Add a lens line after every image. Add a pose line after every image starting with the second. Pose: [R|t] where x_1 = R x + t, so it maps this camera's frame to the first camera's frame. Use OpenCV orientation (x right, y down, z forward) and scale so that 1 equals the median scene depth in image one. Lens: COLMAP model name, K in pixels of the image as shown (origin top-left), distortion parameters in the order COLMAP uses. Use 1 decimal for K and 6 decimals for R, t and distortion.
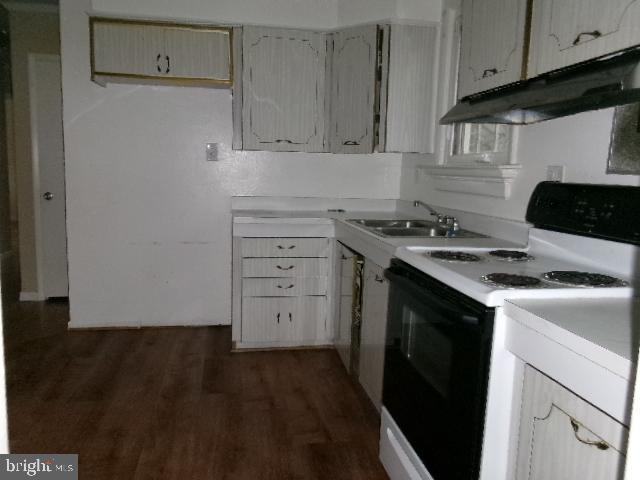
lens RADIAL K [[527.6, 0, 319.7], [0, 527.6, 241.4], [0, 0, 1]] dist [0.036865, -0.004405]
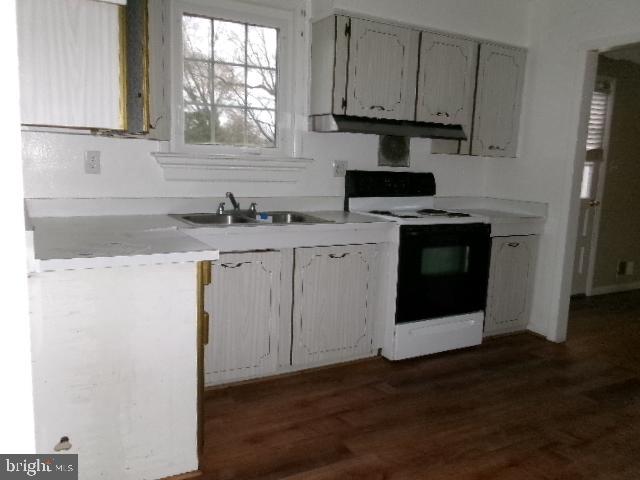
lens RADIAL K [[527.6, 0, 319.6], [0, 527.6, 240.2], [0, 0, 1]] dist [0.036865, -0.004405]
pose [[-0.330603, -0.178443, 0.926747, -0.981332], [0.085753, 0.972221, 0.217790, -0.229500], [-0.939866, 0.151473, -0.306117, 1.377748]]
